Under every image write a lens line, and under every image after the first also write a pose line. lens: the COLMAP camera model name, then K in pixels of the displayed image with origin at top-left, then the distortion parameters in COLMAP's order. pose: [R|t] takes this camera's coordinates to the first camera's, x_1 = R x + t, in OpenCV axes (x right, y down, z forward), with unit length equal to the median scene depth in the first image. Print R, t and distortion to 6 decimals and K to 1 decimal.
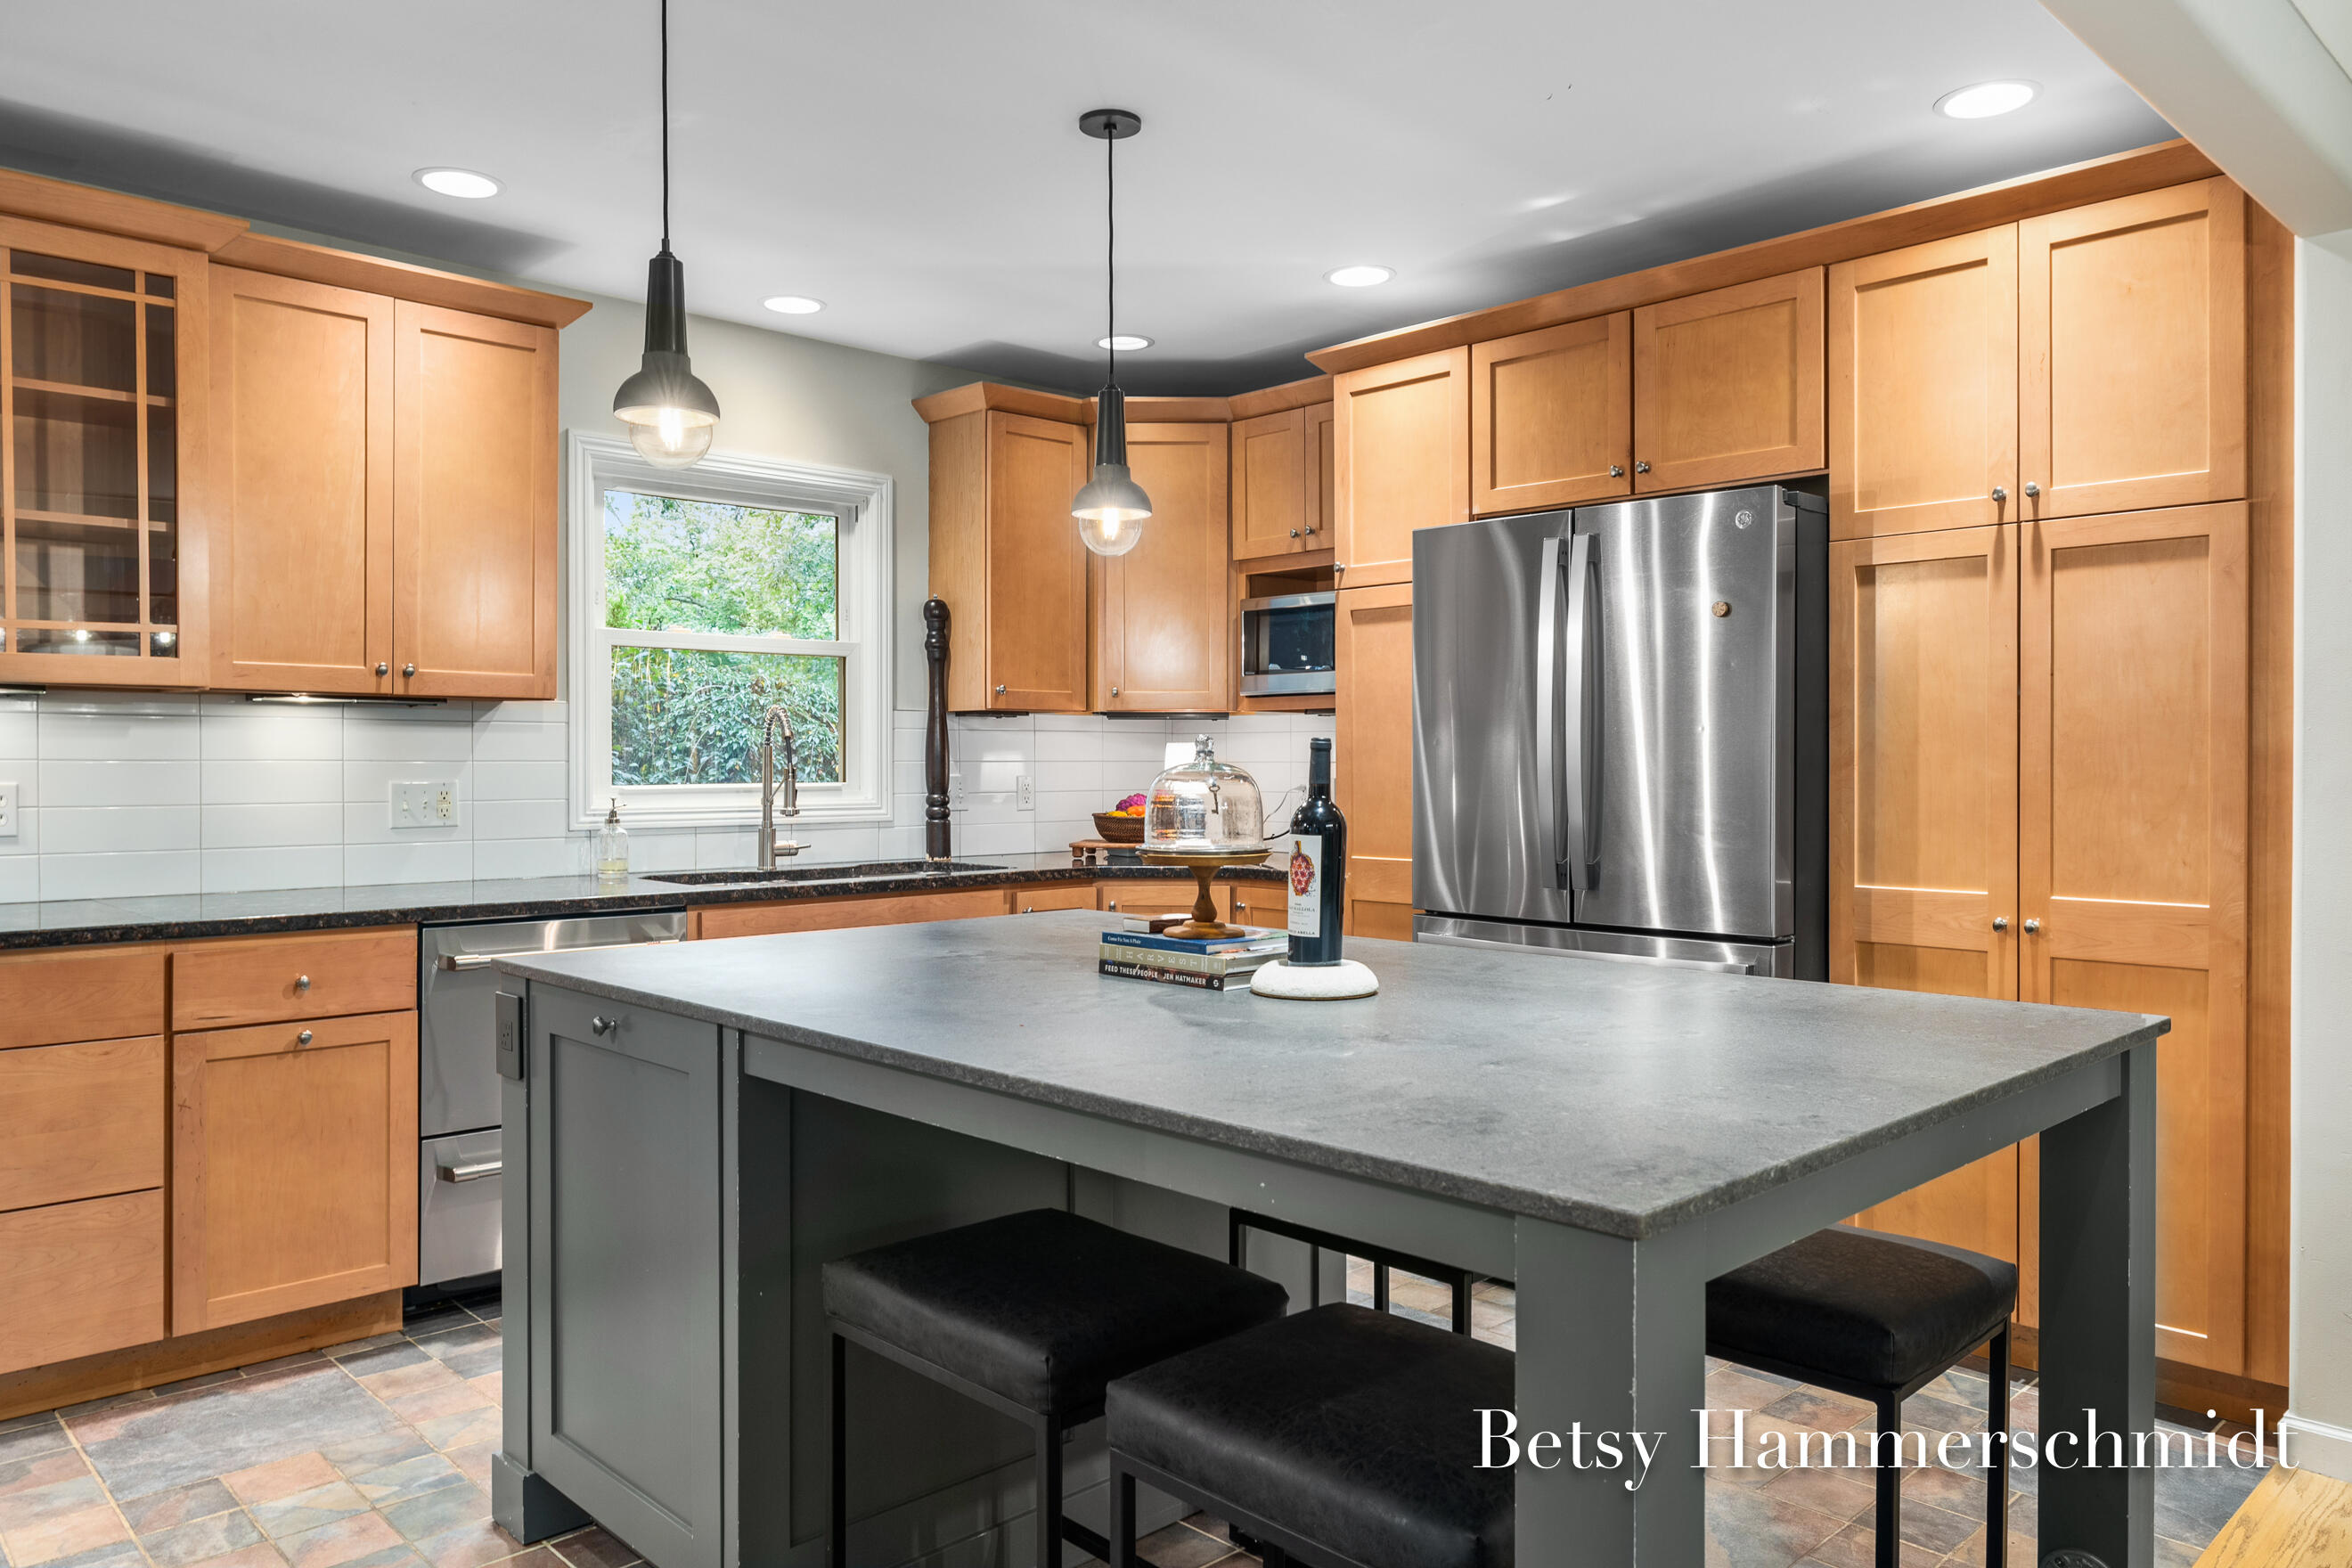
lens RADIAL K [[1610.1, 0, 1172.7], [0, 1610.1, 775.1], [0, 0, 1]] dist [0.000158, 0.002080]
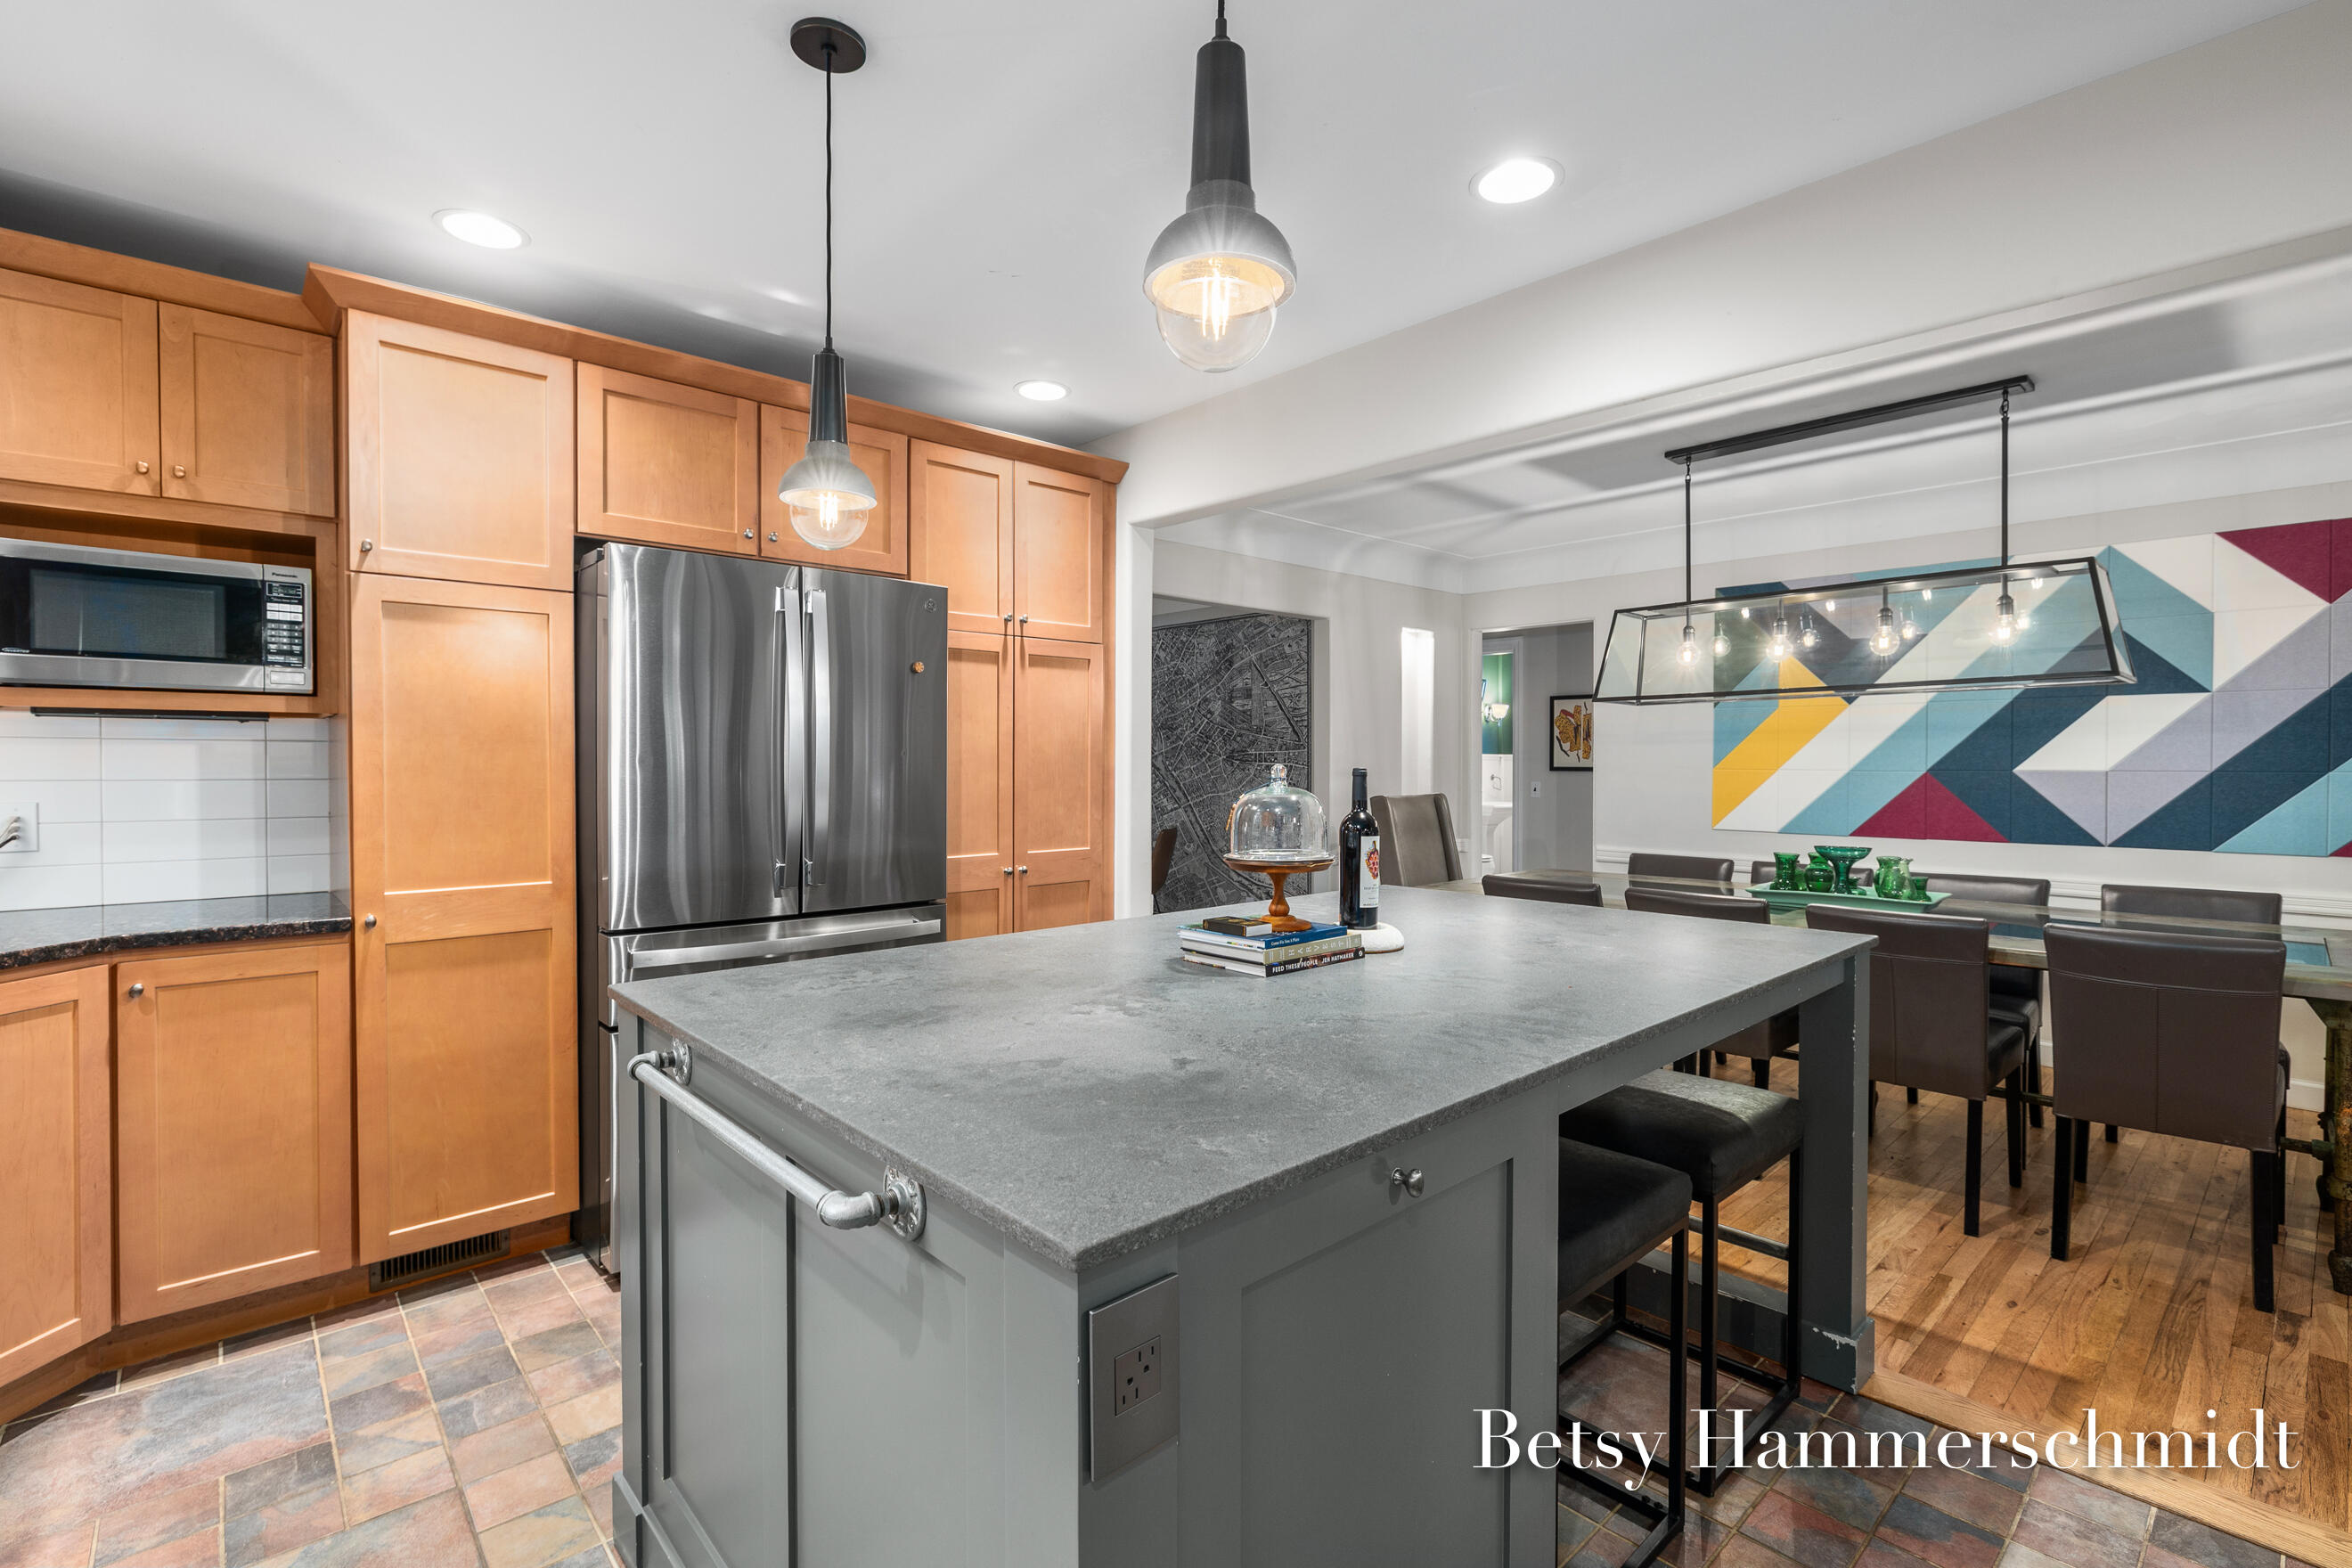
lens RADIAL K [[1060.1, 0, 1182.4], [0, 1060.1, 769.5], [0, 0, 1]] dist [-0.001458, -0.000186]
pose [[0.019739, -0.006887, 0.999781, -0.559763], [0.008552, 0.999941, 0.006720, -0.019216], [-0.999769, 0.008418, 0.019797, 0.744726]]
